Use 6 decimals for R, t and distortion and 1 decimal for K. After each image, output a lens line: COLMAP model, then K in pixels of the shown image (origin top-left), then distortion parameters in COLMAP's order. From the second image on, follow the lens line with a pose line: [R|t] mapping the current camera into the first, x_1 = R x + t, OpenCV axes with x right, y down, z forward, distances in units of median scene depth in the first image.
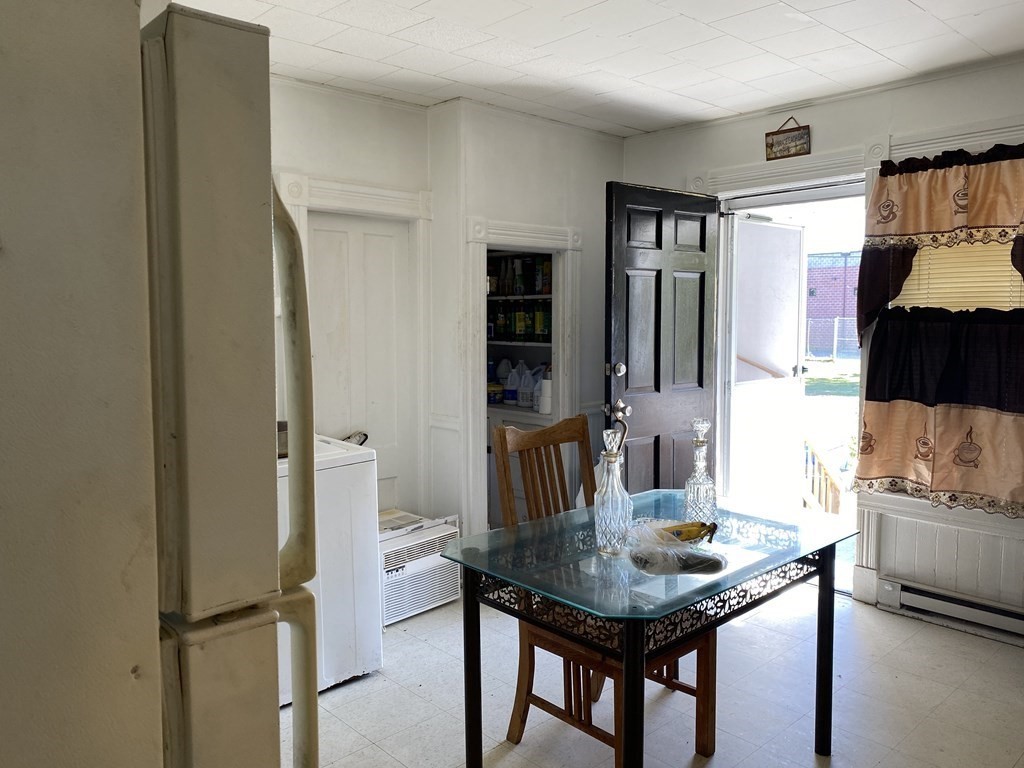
lens RADIAL K [[776.1, 0, 513.3], [0, 776.1, 377.8], [0, 0, 1]] dist [0.018597, -0.022911]
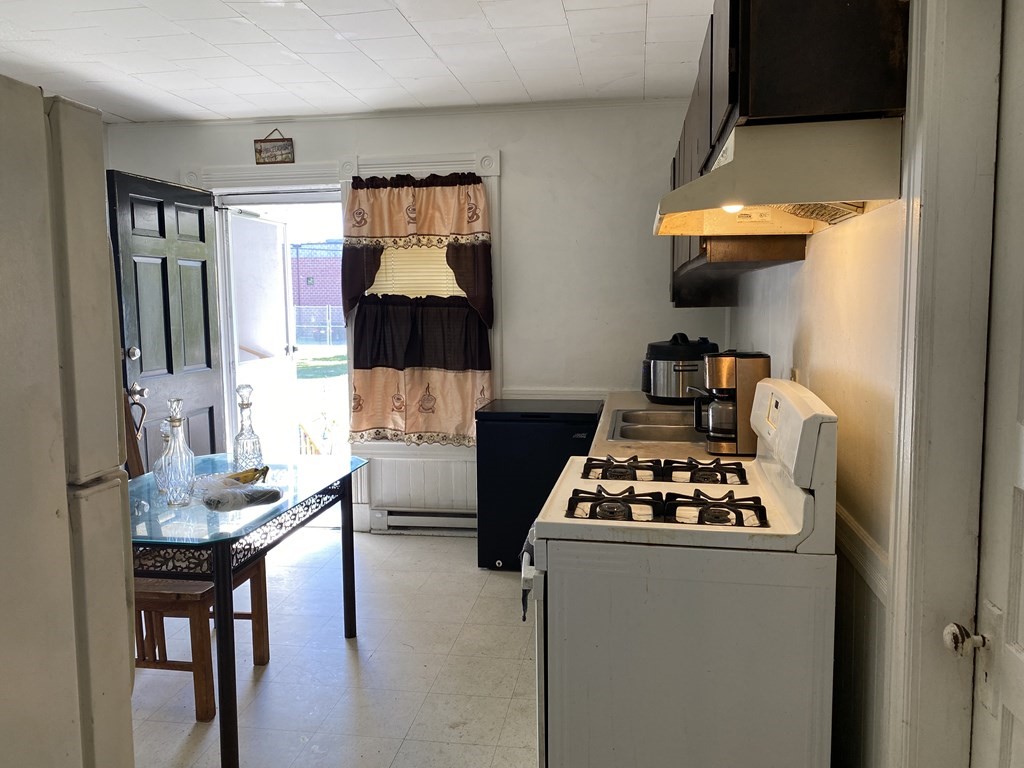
lens RADIAL K [[776.1, 0, 511.0], [0, 776.1, 381.8], [0, 0, 1]] dist [0.018597, -0.022911]
pose [[0.785633, -0.065681, 0.615197, -0.119283], [0.053823, 0.997835, 0.037798, 0.016015], [-0.616347, 0.003416, 0.787467, -0.138695]]
